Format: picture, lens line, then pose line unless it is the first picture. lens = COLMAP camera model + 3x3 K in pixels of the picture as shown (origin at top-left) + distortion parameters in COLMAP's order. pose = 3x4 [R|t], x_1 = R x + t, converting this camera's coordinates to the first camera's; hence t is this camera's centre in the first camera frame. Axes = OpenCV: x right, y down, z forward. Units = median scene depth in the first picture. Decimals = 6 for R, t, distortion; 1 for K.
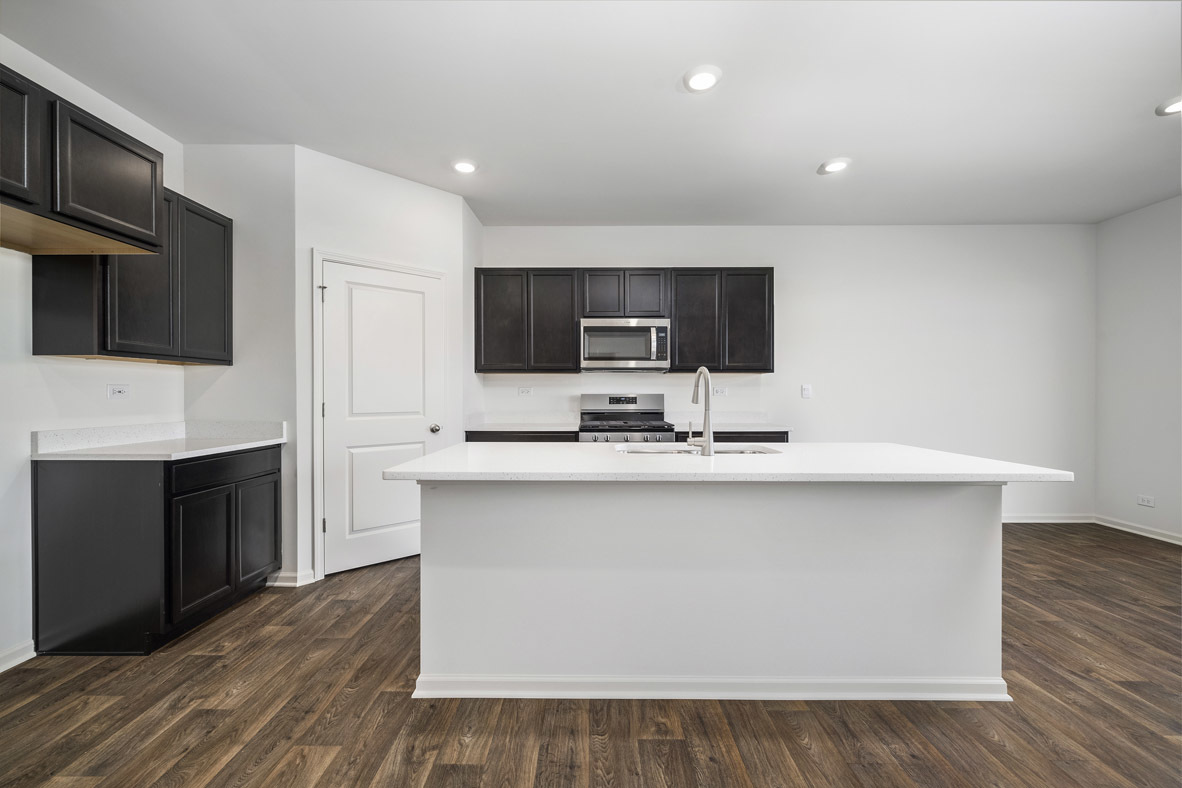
lens RADIAL K [[493.0, 0, 571.8], [0, 493.0, 385.2], [0, 0, 1]] dist [0.009567, -0.002144]
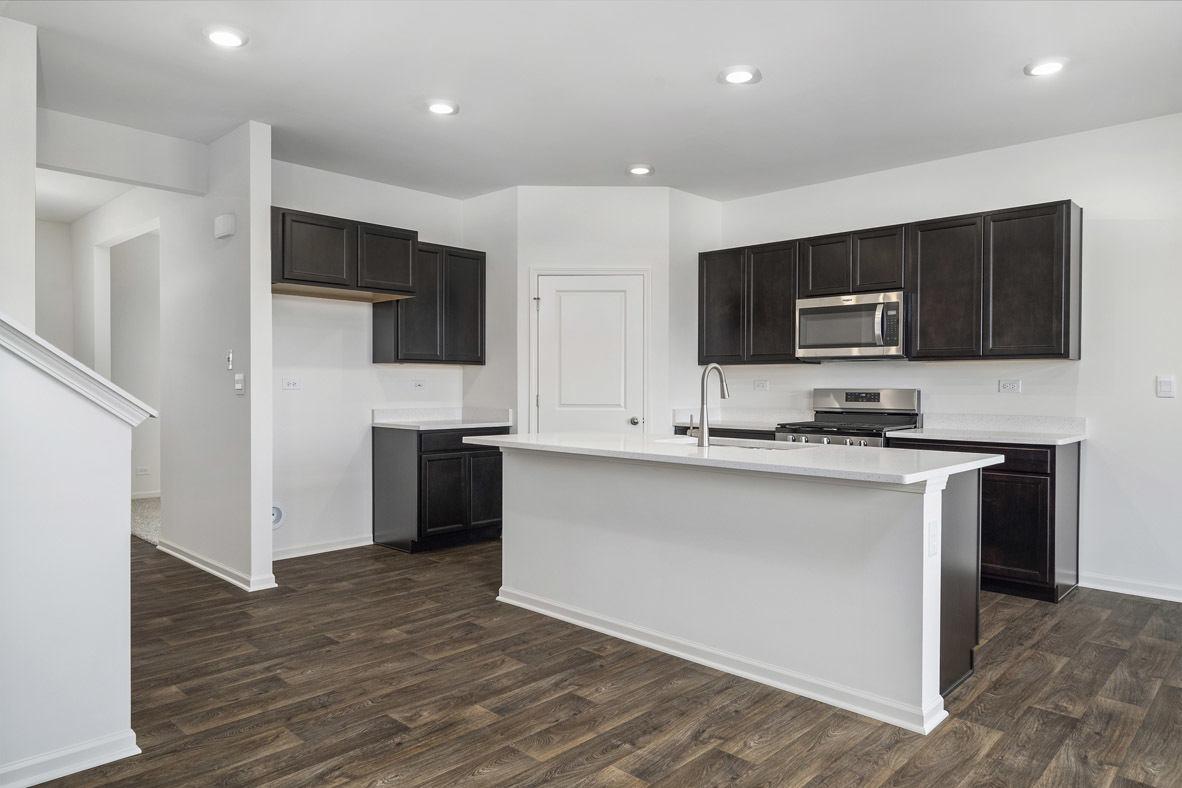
lens RADIAL K [[762.9, 0, 595.3], [0, 762.9, 381.3], [0, 0, 1]] dist [0.016777, 0.004427]
pose [[0.729907, 0.000222, -0.683546, 0.666488], [0.010081, 0.999888, 0.011089, -0.012719], [0.683472, -0.014985, 0.729823, -0.198070]]
